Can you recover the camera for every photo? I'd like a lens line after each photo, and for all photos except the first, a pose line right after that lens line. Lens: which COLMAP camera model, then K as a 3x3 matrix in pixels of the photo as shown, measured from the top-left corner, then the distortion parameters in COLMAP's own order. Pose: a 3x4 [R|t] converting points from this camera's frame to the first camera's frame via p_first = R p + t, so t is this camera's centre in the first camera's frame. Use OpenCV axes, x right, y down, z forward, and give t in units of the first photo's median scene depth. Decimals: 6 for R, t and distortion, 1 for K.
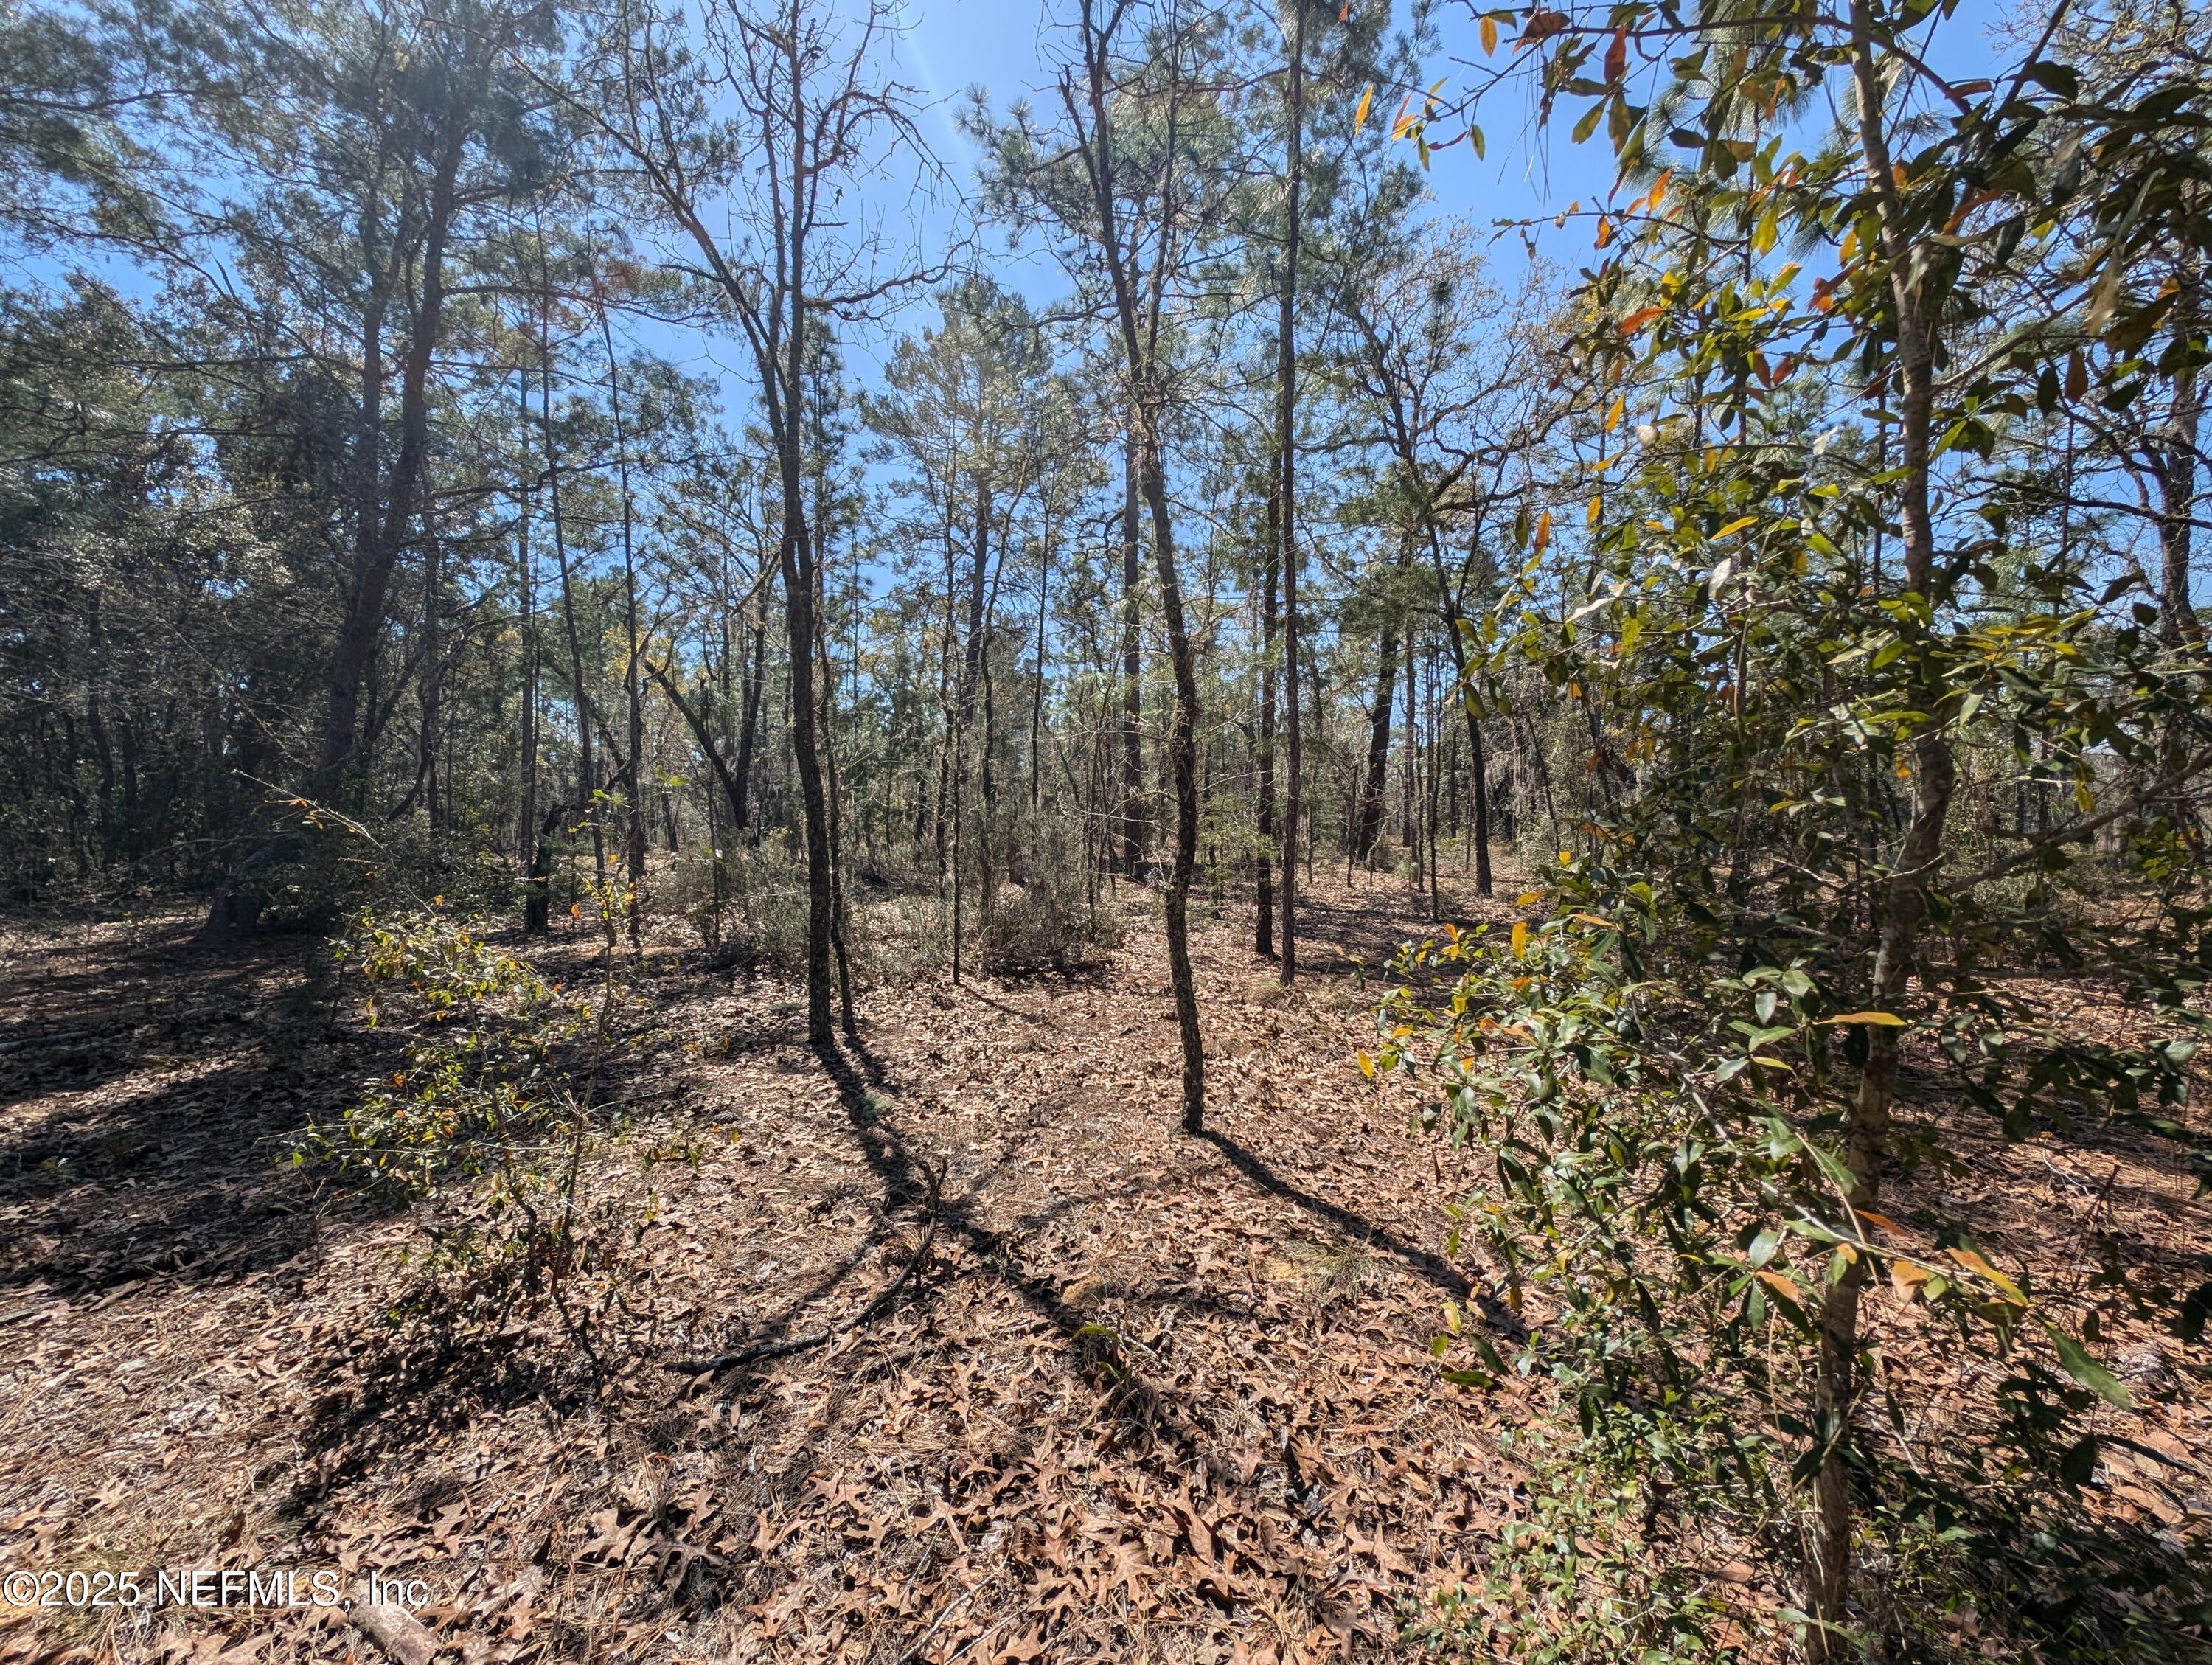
lens RADIAL K [[832.2, 0, 1101.0], [0, 832.2, 838.8], [0, 0, 1]] dist [0.007682, -0.004675]
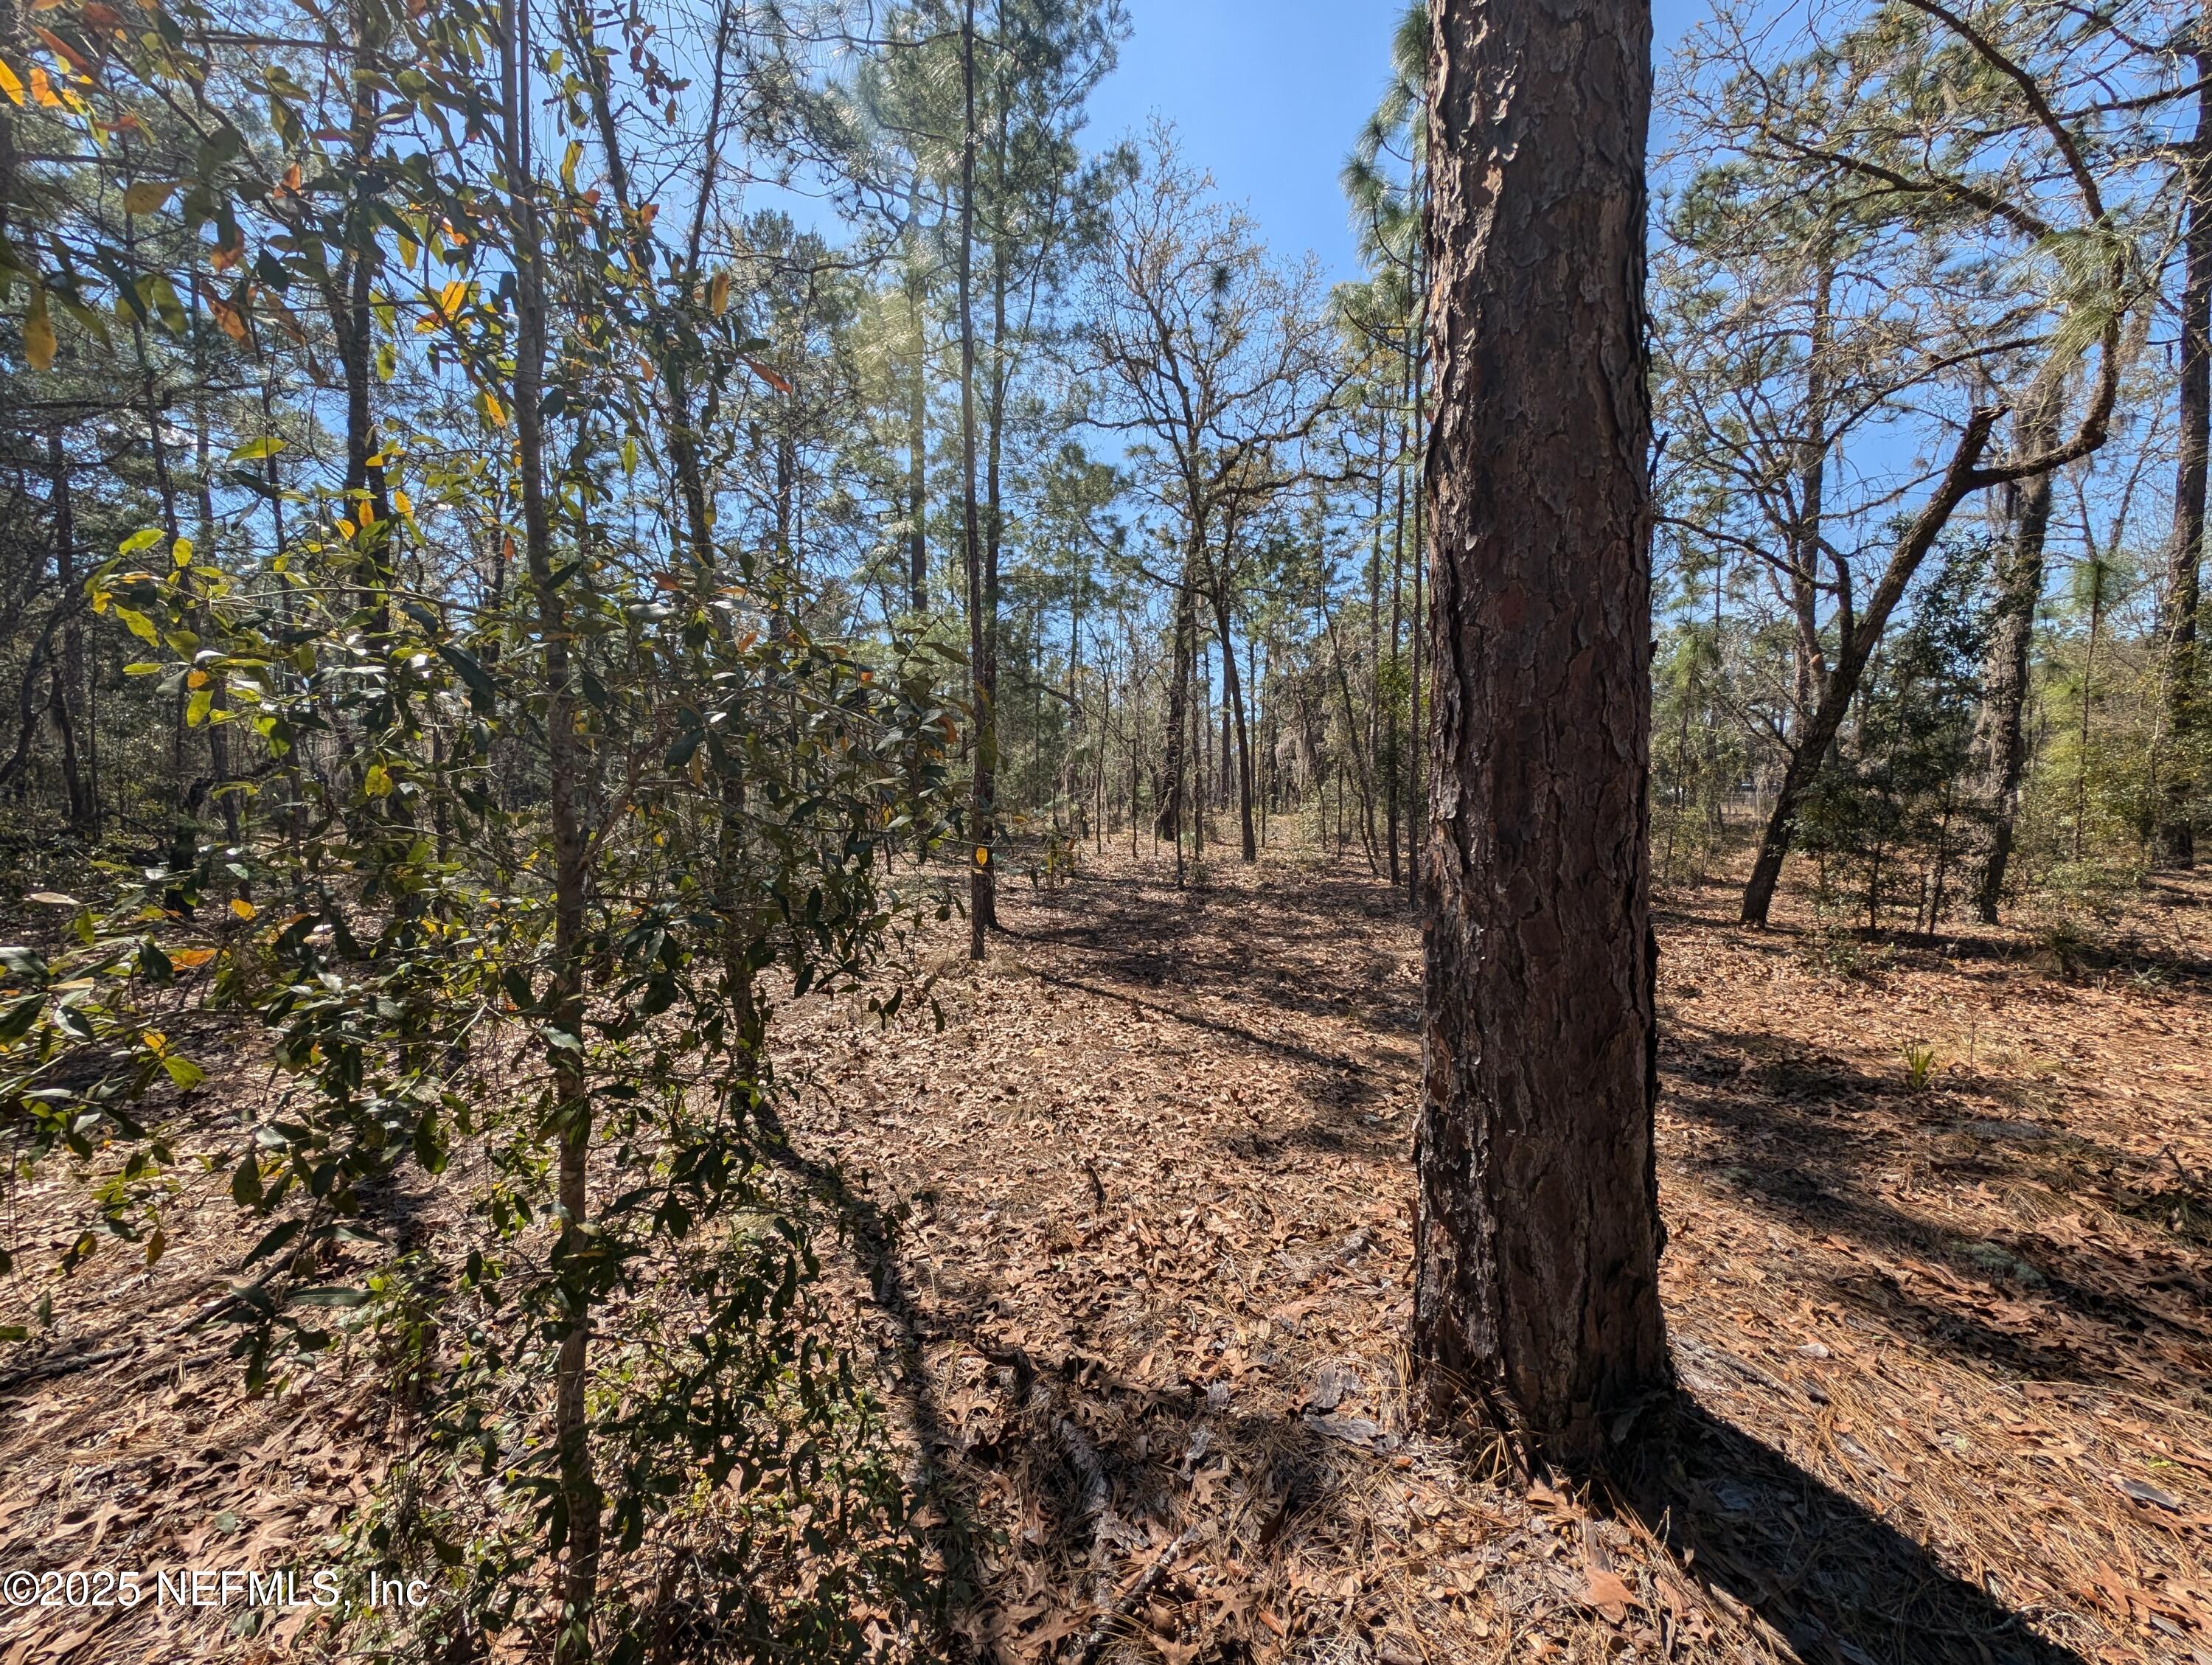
lens RADIAL K [[832.2, 0, 1101.0], [0, 832.2, 838.8], [0, 0, 1]] dist [0.007682, -0.004675]
pose [[0.984782, -0.012411, 0.173349, 0.498079], [0.006811, 0.999437, 0.032863, 0.001465], [-0.173659, -0.031182, 0.984312, -0.076351]]
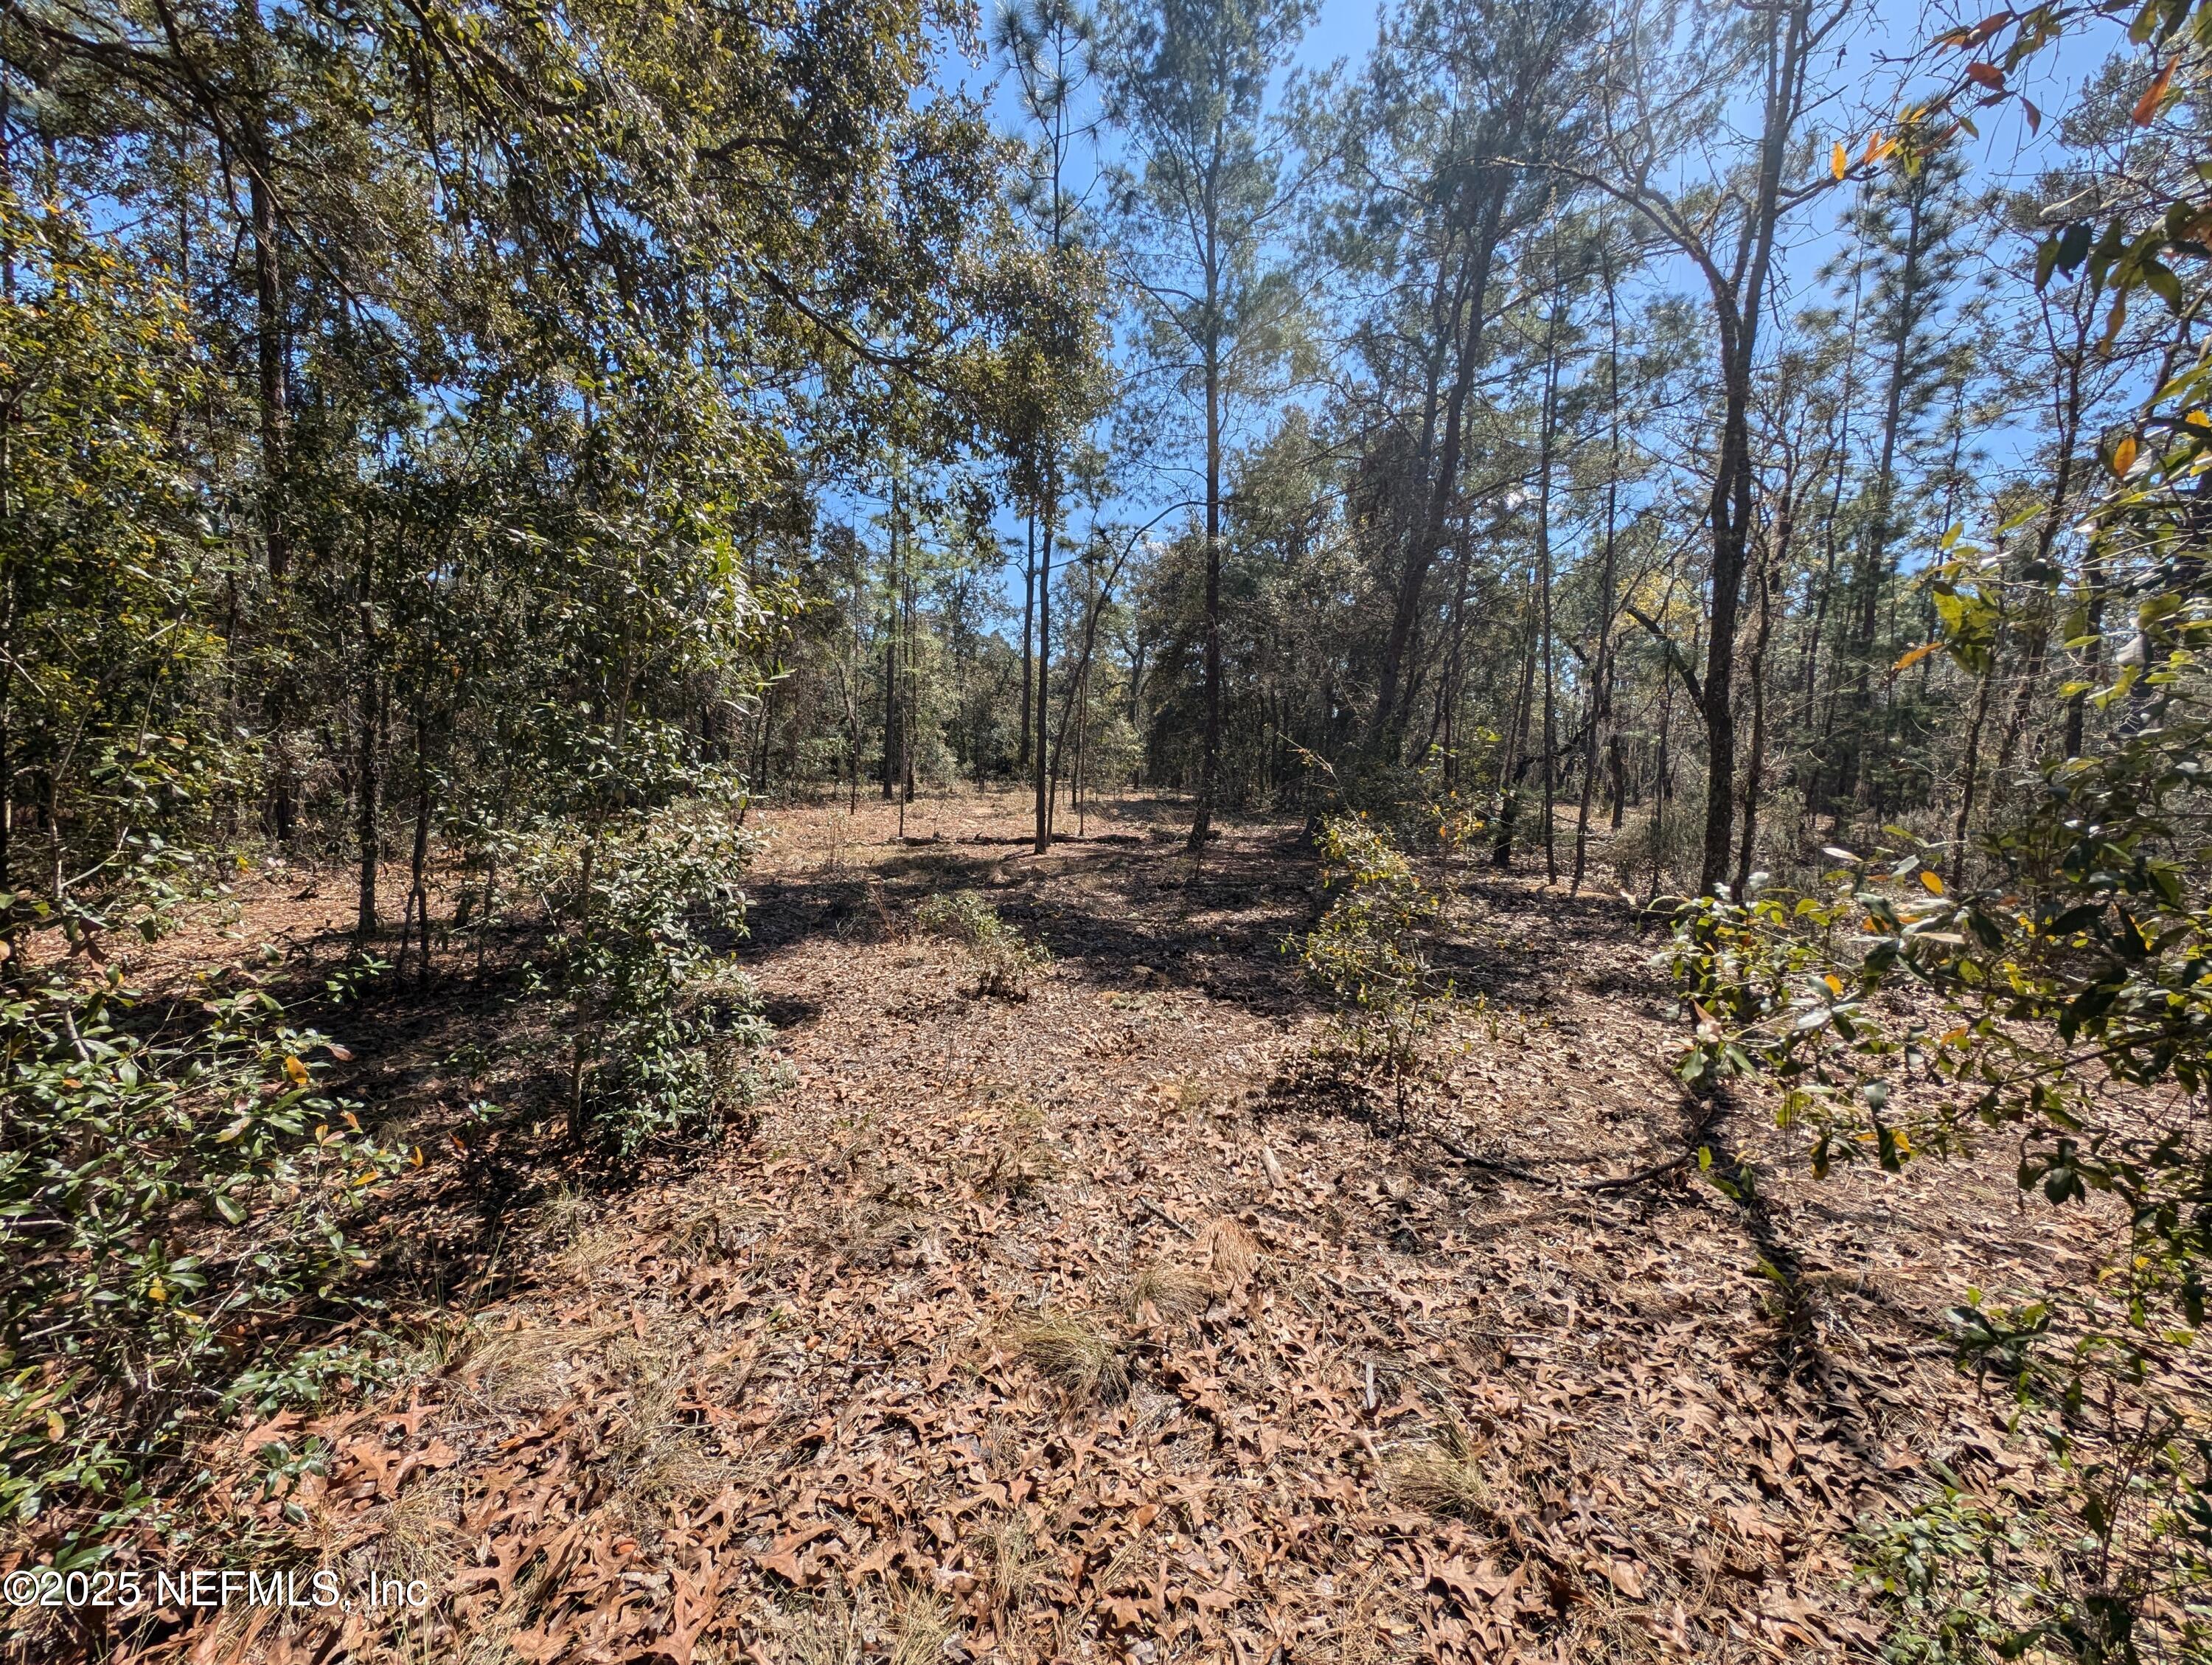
lens RADIAL K [[832.2, 0, 1101.0], [0, 832.2, 838.8], [0, 0, 1]] dist [0.007682, -0.004675]
pose [[0.465190, 0.101654, -0.879355, 0.341919], [-0.052267, 0.994806, 0.087350, 0.007853], [0.883667, 0.005326, 0.468086, -0.161050]]
